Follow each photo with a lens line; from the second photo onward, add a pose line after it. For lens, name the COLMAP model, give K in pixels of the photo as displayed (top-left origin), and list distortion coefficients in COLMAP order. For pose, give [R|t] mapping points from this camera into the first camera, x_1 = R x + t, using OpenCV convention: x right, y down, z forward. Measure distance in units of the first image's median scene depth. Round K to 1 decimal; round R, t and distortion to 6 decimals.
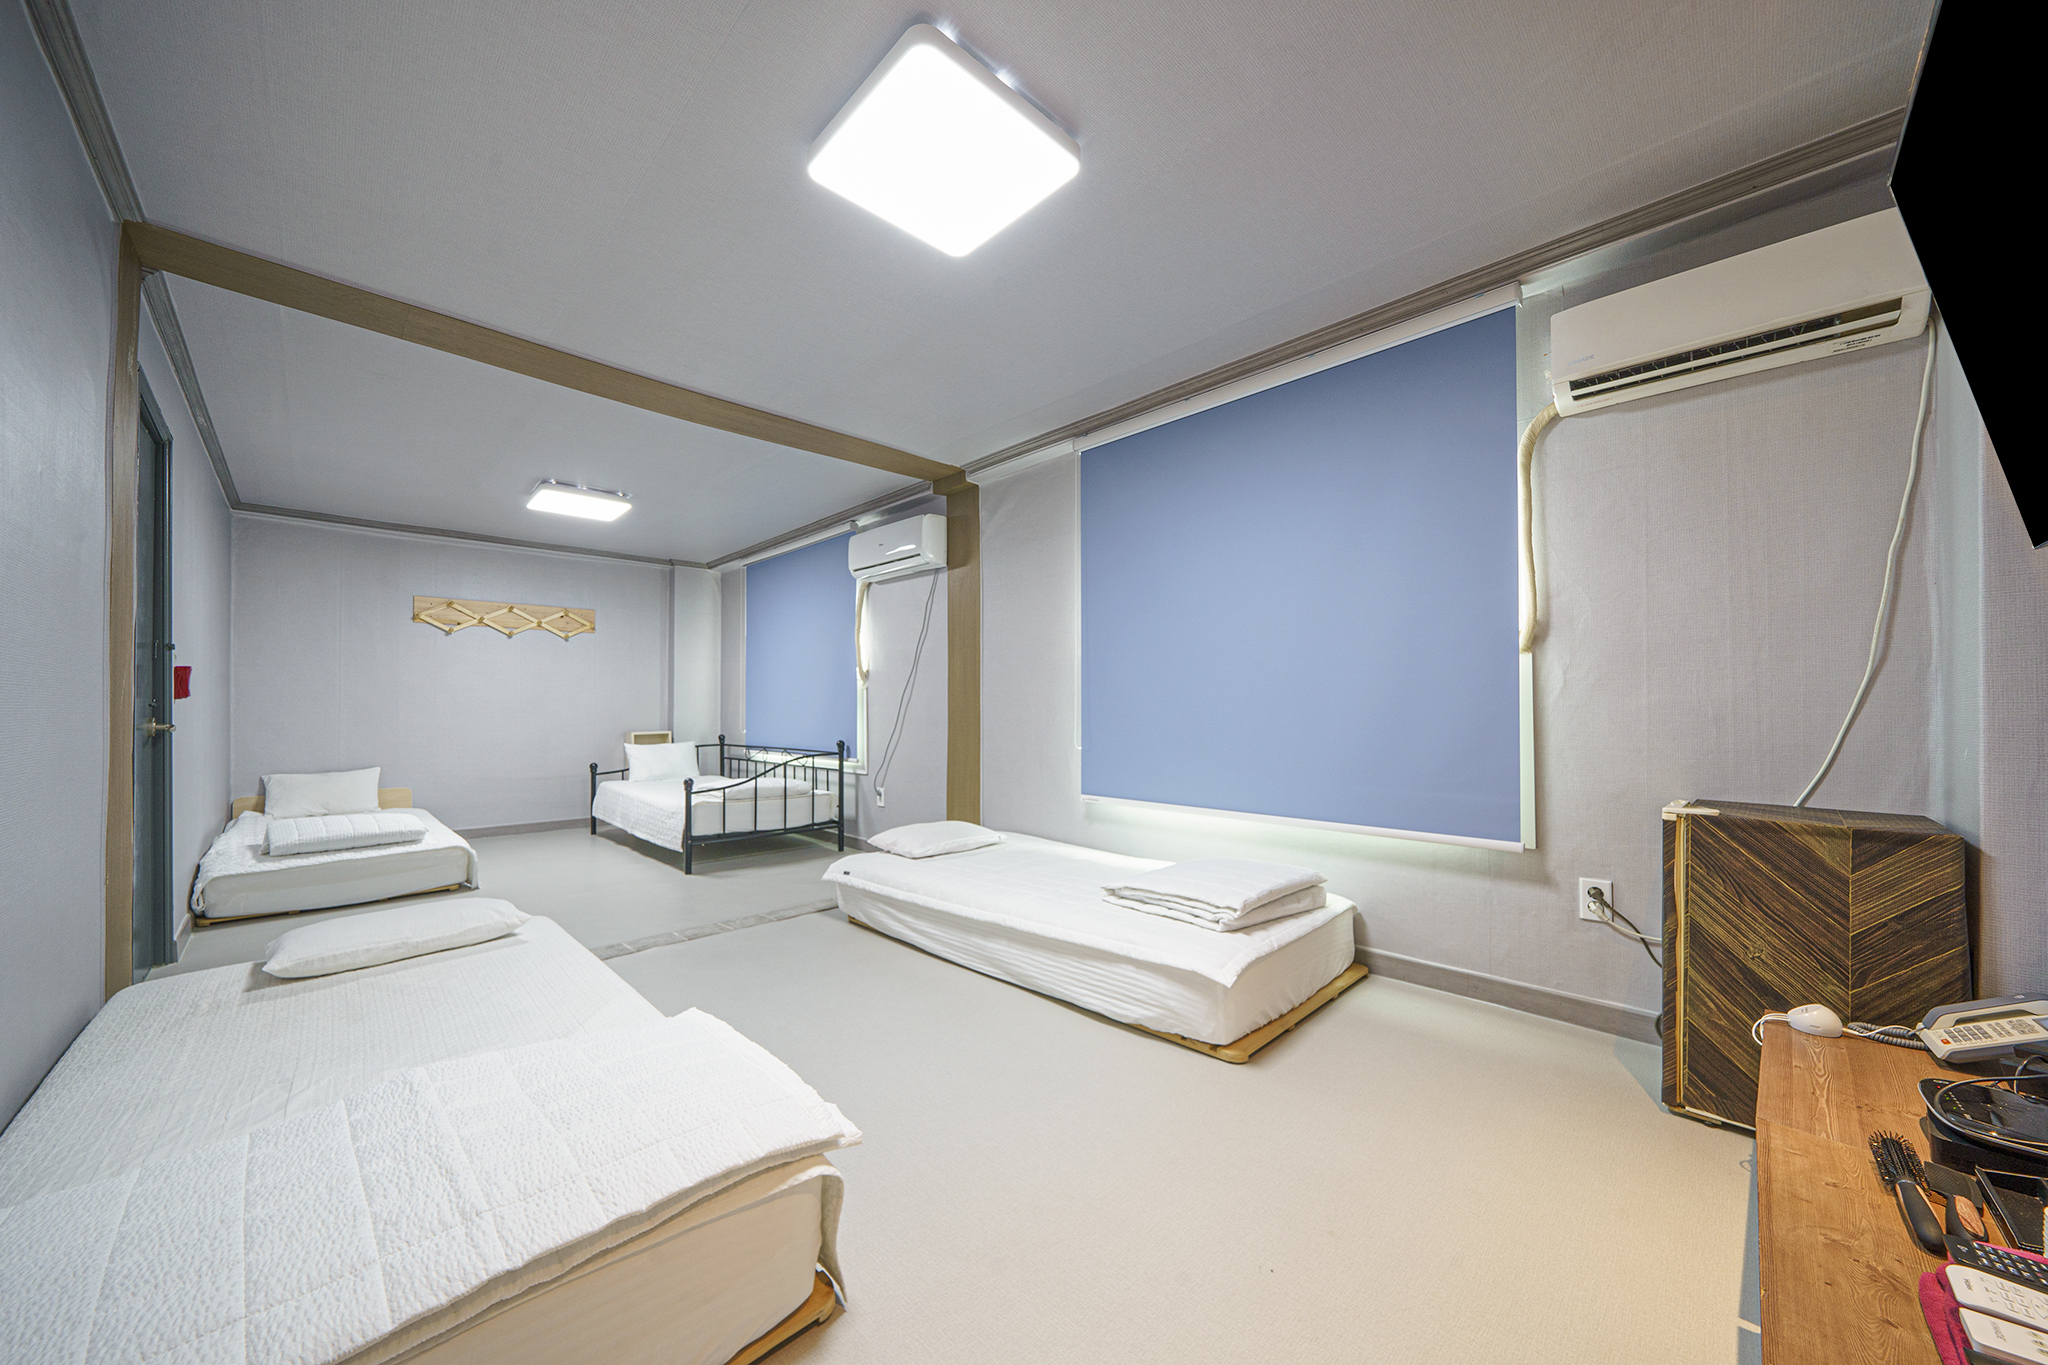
lens RADIAL K [[714.3, 0, 1009.4], [0, 714.3, 689.9], [0, 0, 1]] dist [0.009138, -0.001409]
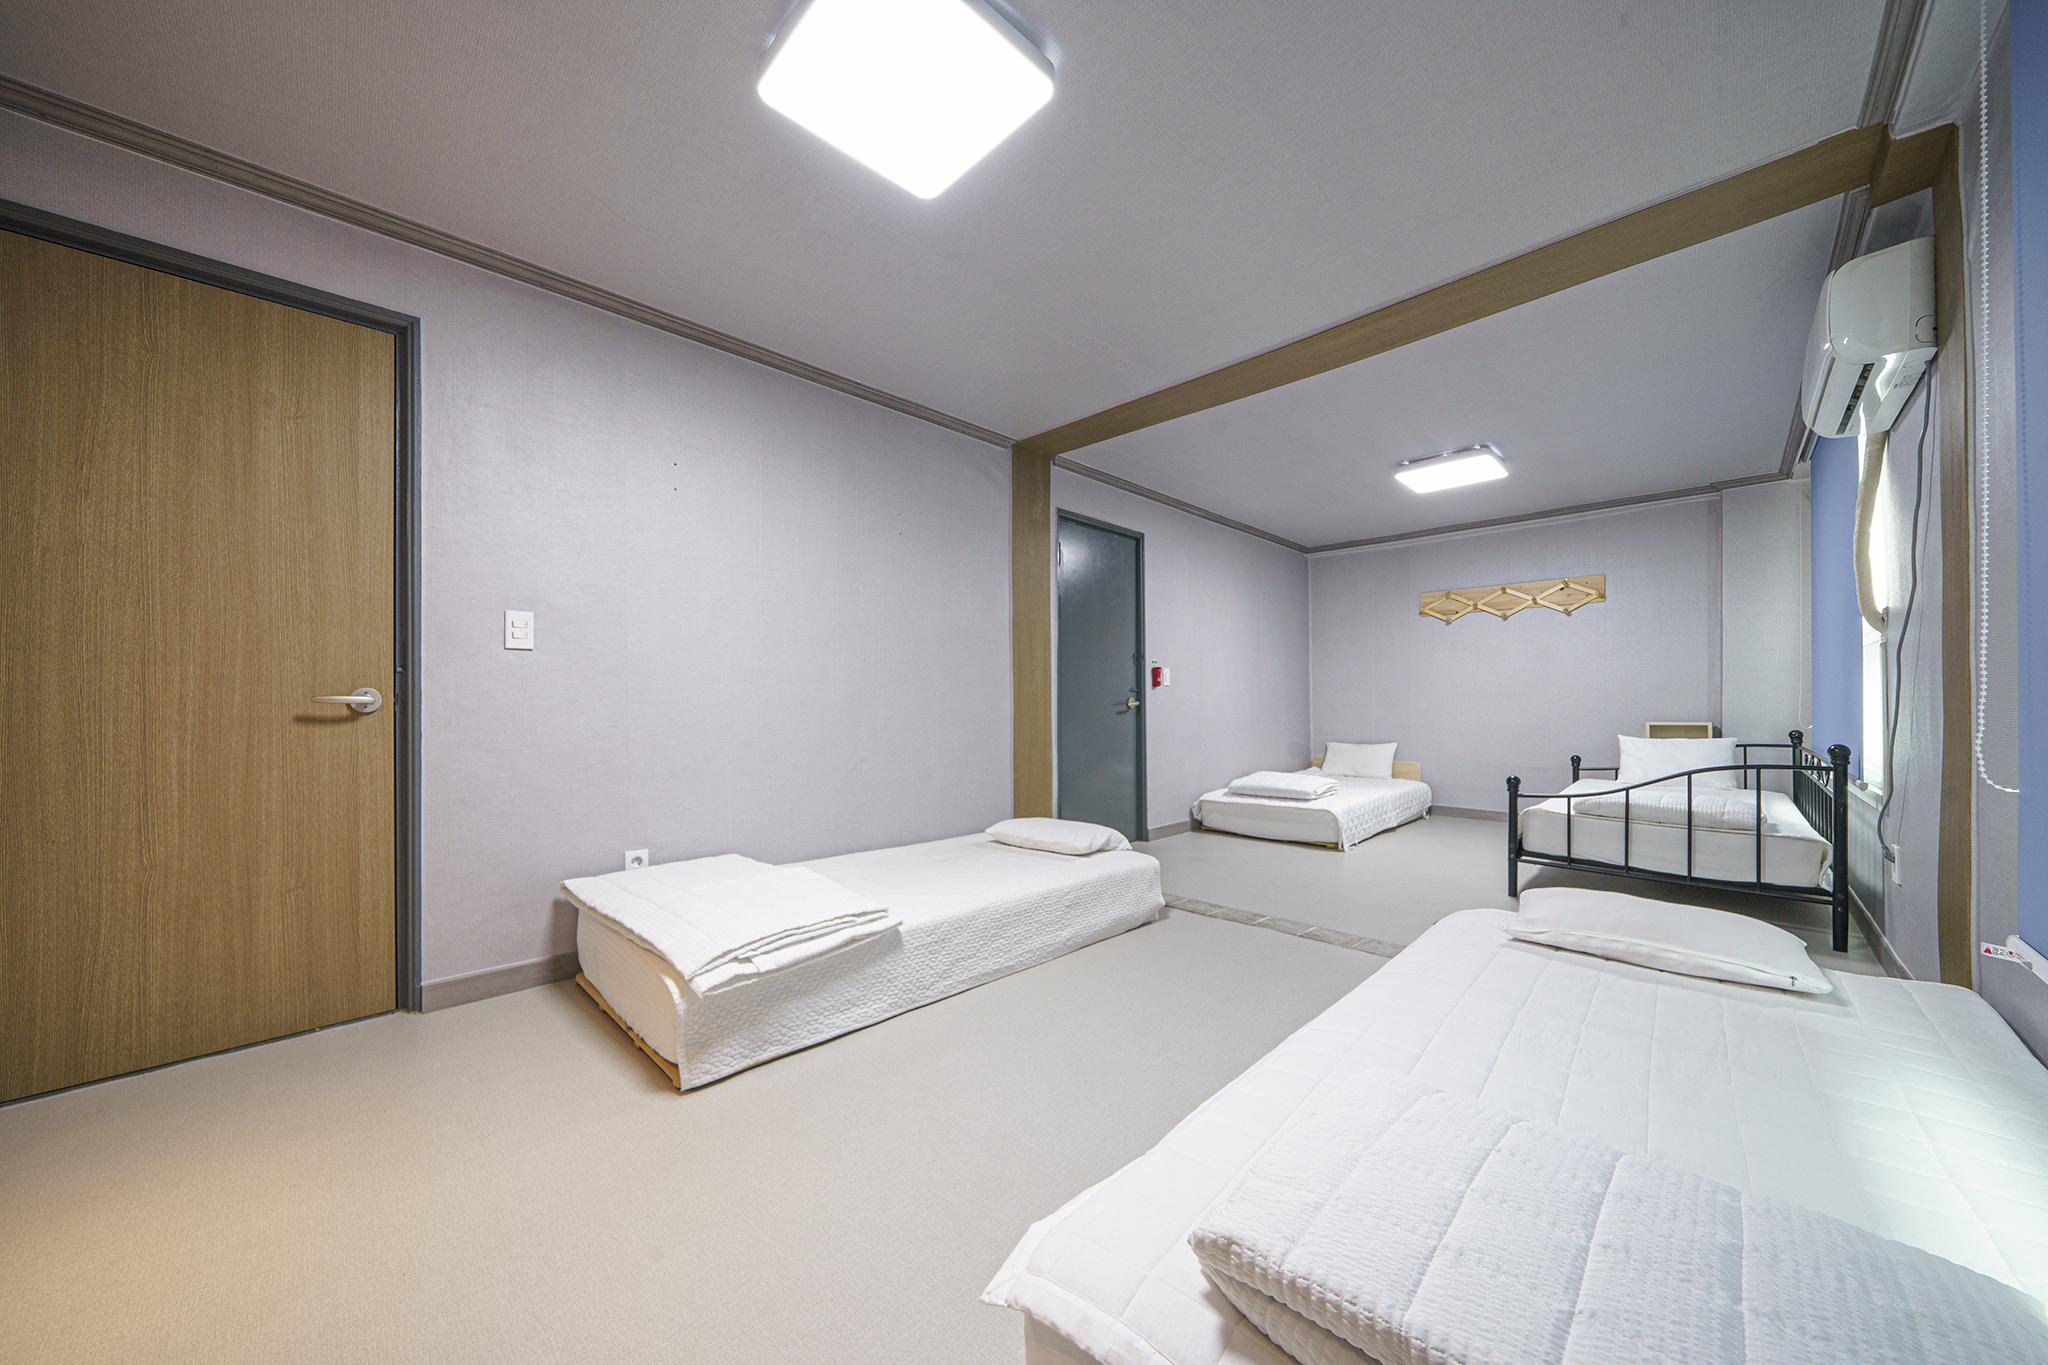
lens RADIAL K [[714.3, 0, 1041.7], [0, 714.3, 699.6], [0, 0, 1]] dist [0.009138, -0.001409]
pose [[0.058298, 0.000030, -0.998299, 0.284971], [0.026319, 0.999652, 0.001567, 0.020579], [0.997952, -0.026365, 0.058277, 0.384105]]
